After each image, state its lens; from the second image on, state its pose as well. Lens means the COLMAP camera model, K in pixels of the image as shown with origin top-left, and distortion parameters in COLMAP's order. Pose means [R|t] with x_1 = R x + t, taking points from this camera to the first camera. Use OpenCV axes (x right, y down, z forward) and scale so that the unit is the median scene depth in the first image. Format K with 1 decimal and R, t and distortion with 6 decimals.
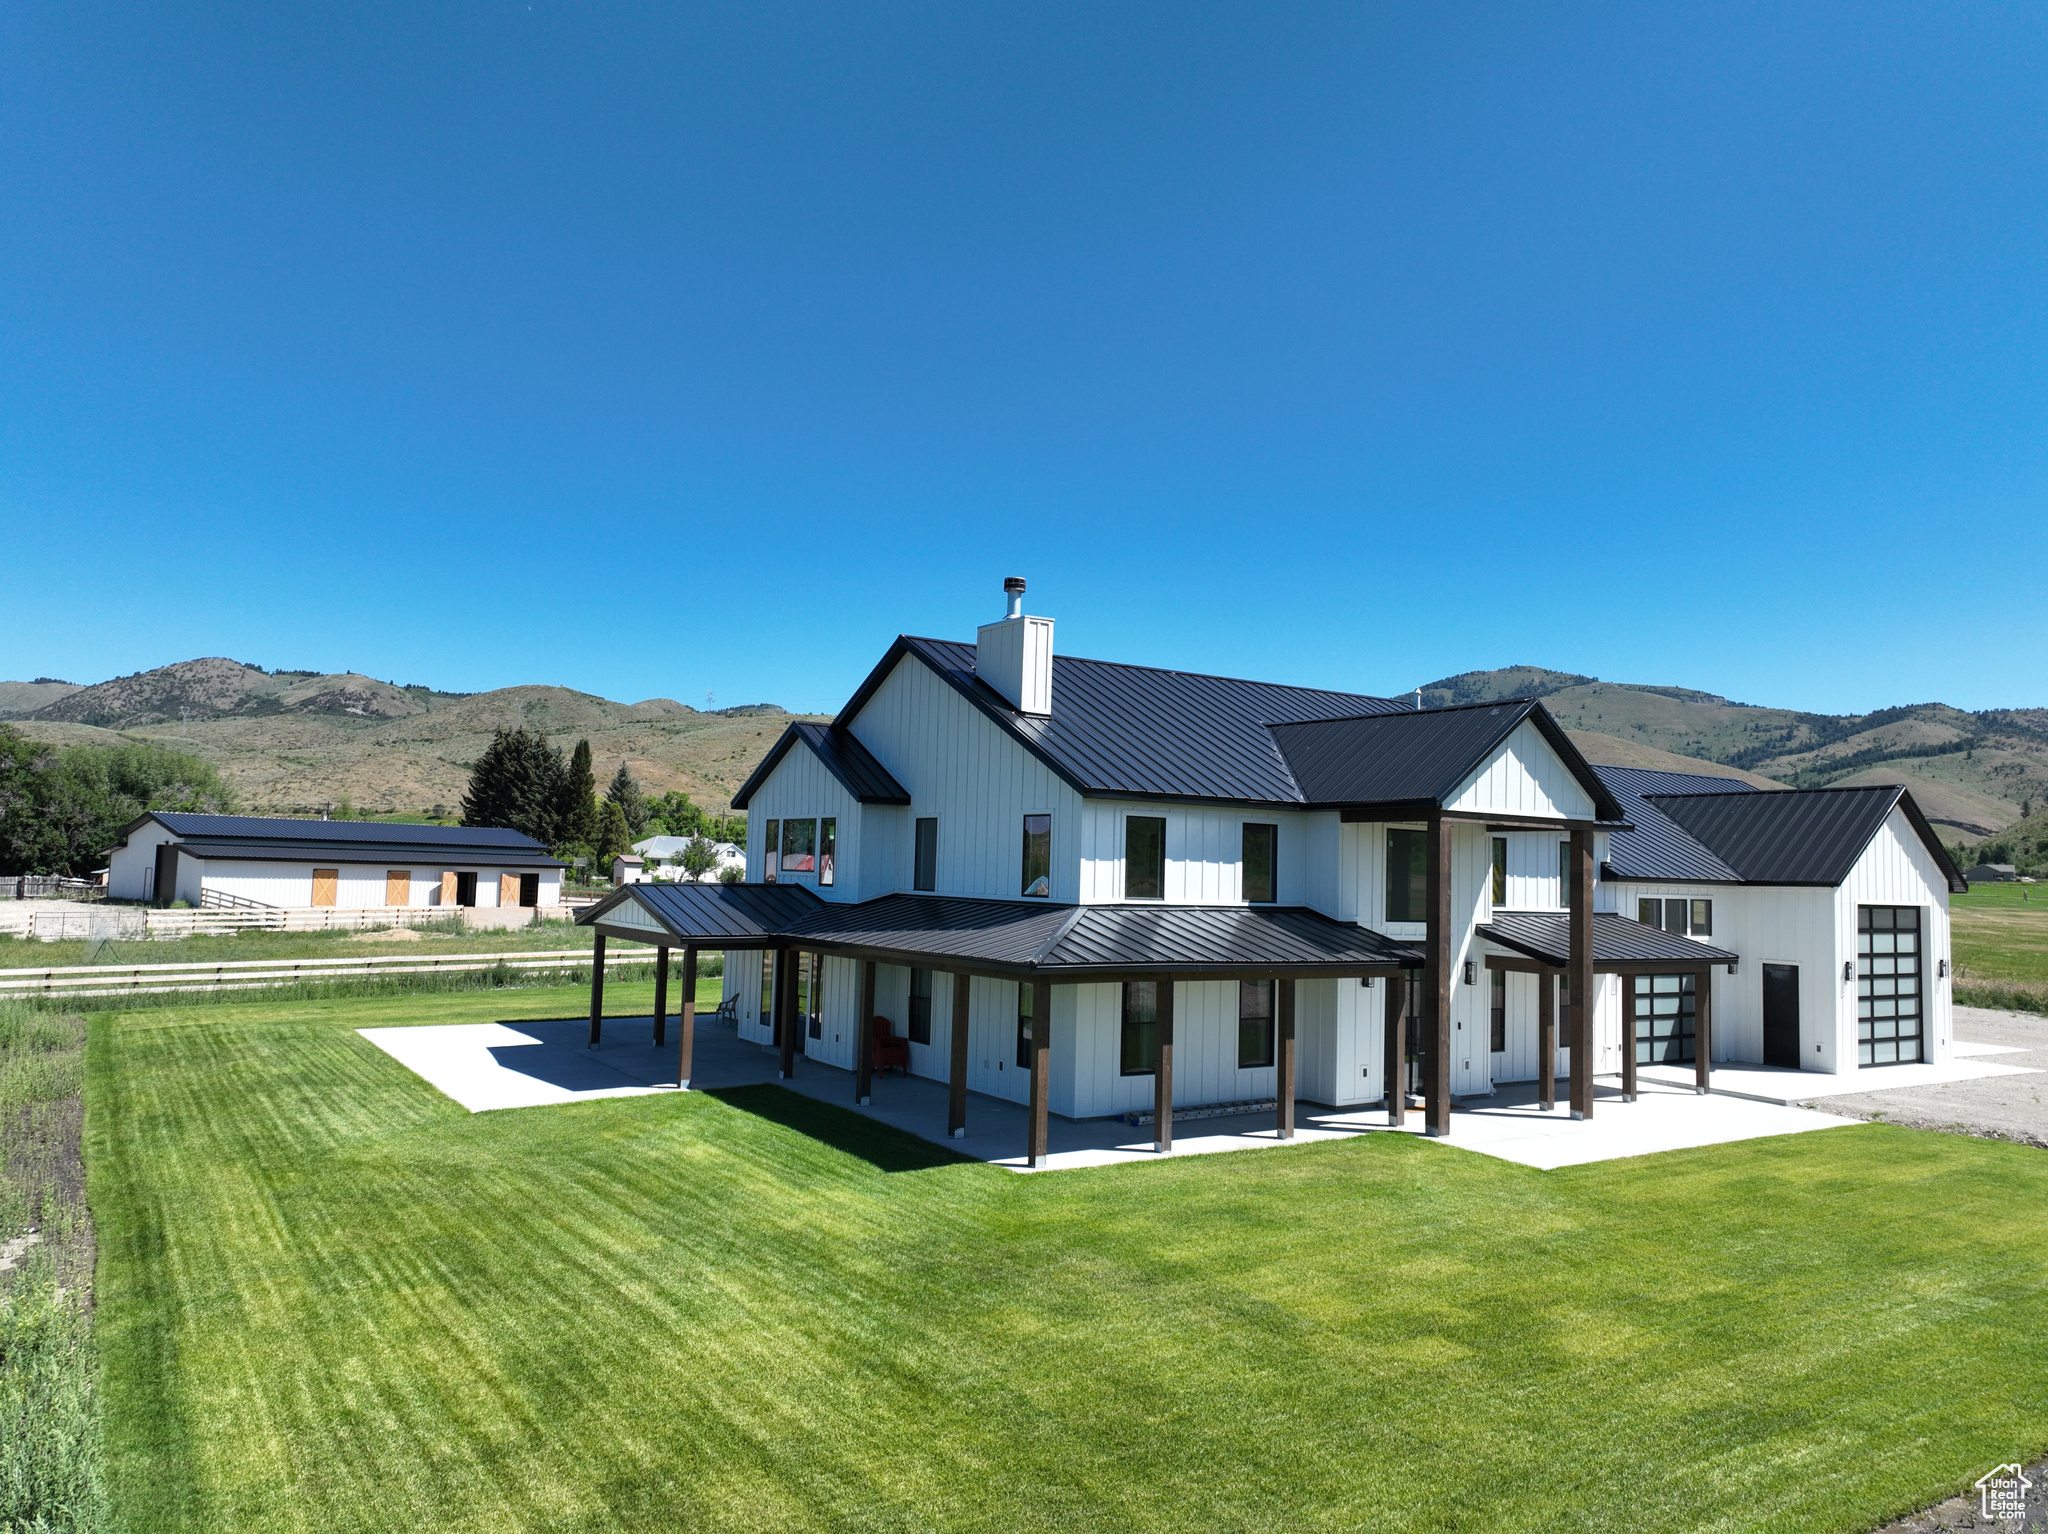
lens RADIAL K [[1435.2, 0, 1035.2], [0, 1435.2, 762.5], [0, 0, 1]] dist [-0.010141, 0.027051]
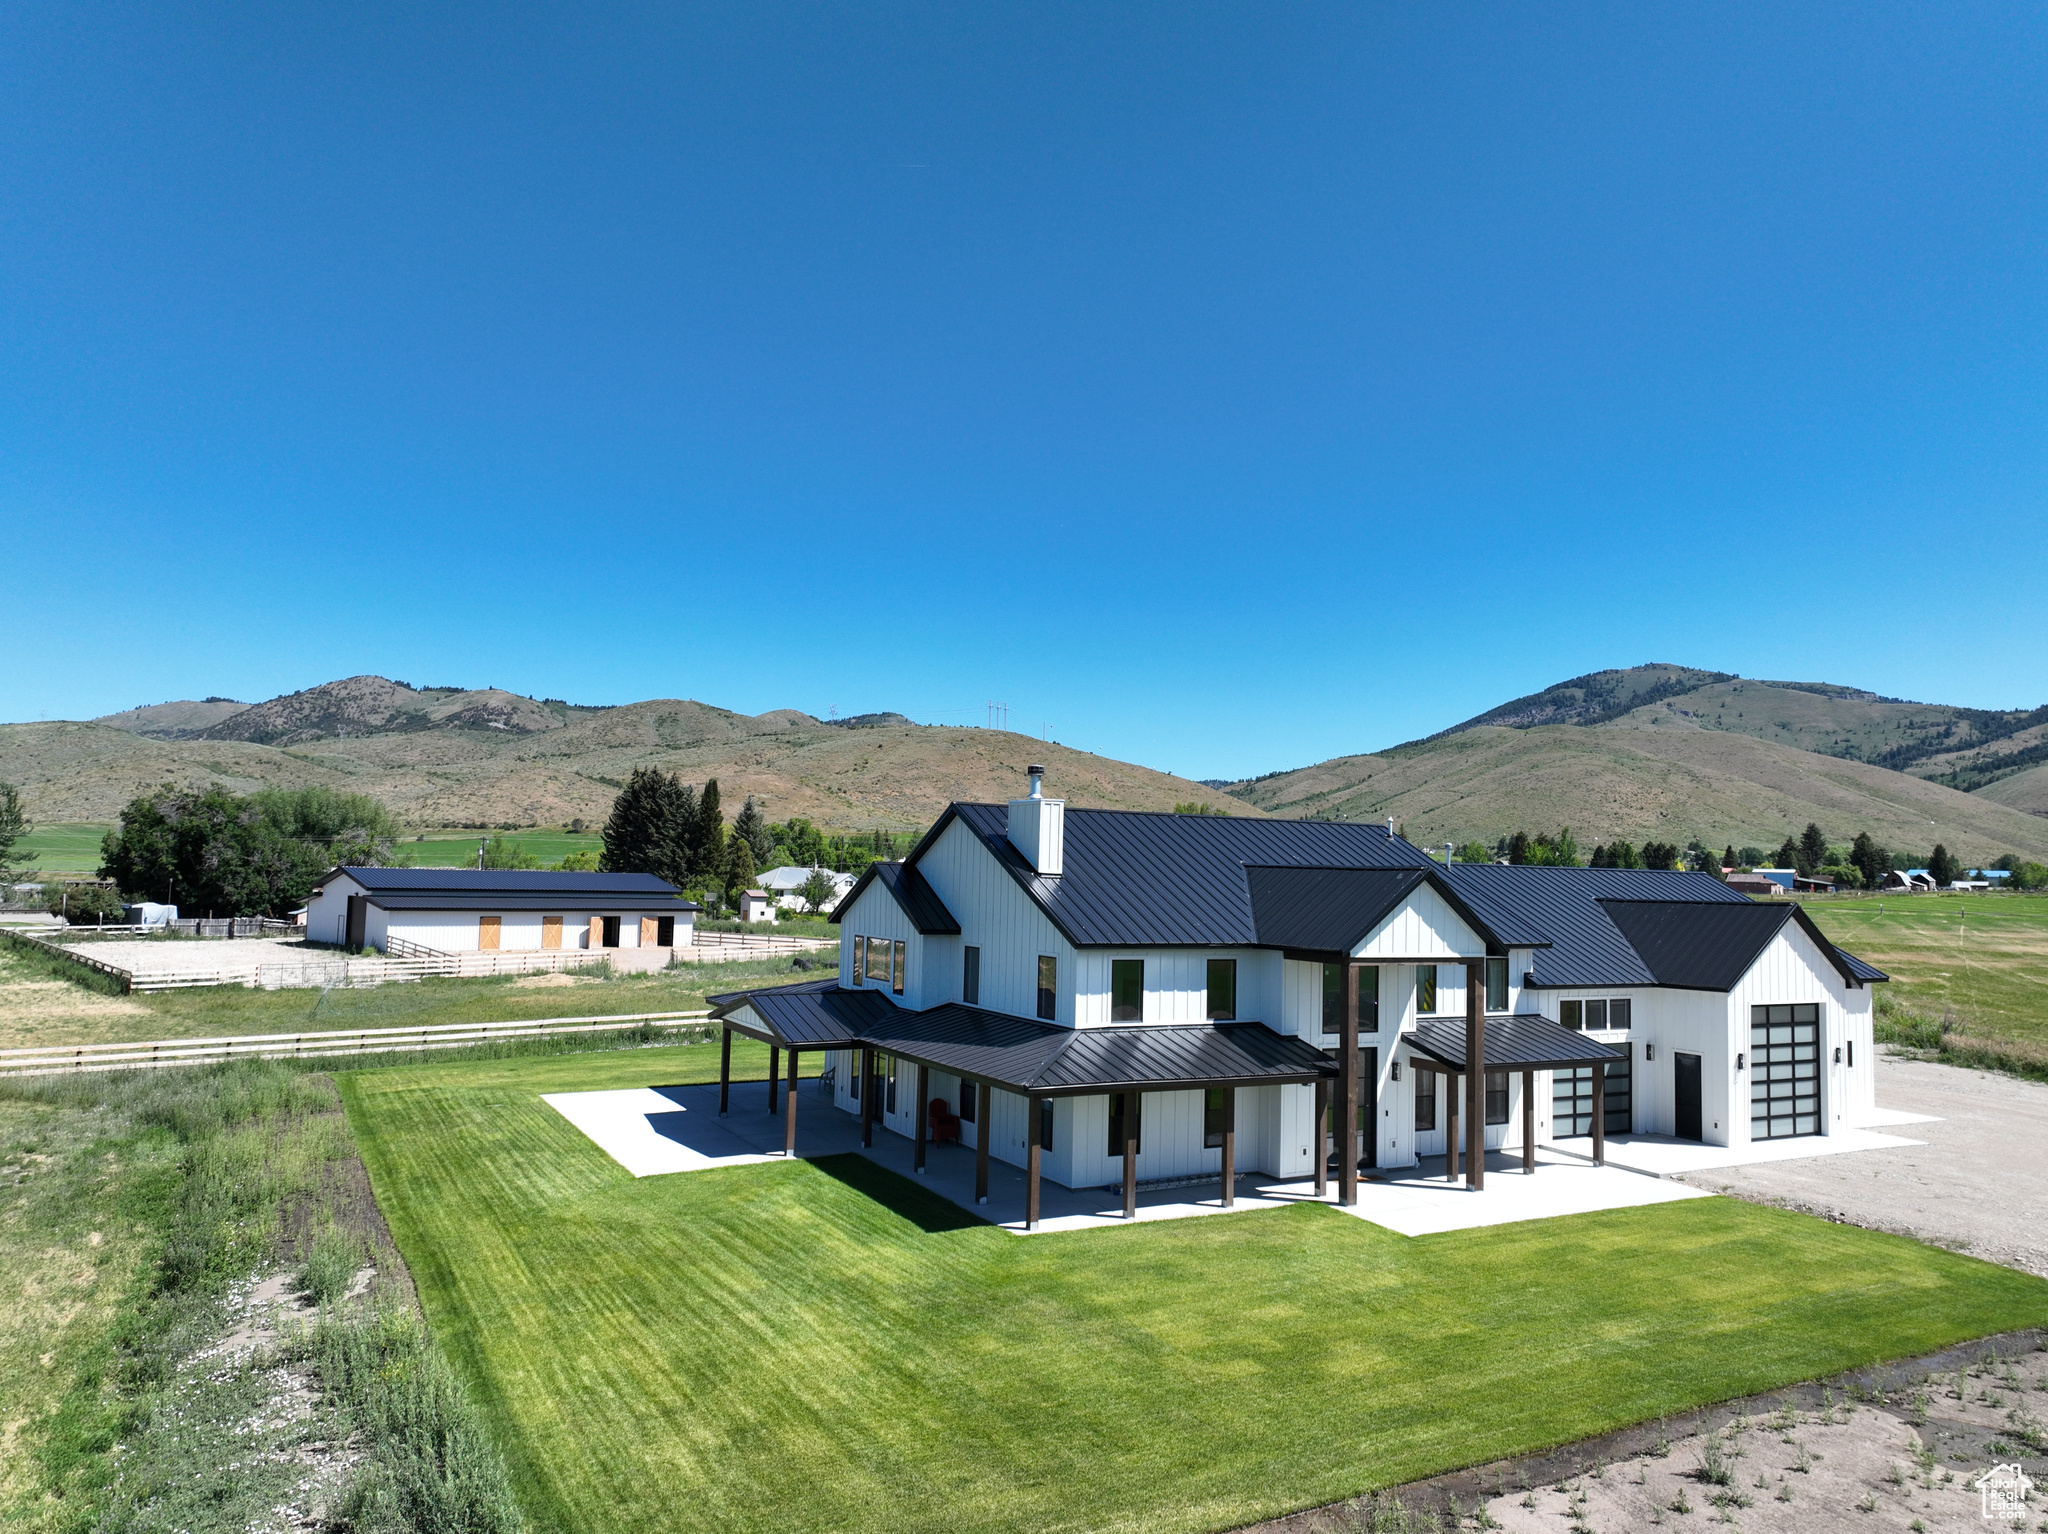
lens RADIAL K [[1435.2, 0, 1035.2], [0, 1435.2, 762.5], [0, 0, 1]] dist [-0.010141, 0.027051]
pose [[0.996445, -0.010114, -0.083641, 0.101381], [0.009822, 0.999944, -0.003908, -0.136082], [0.083676, 0.003073, 0.996488, -0.320303]]
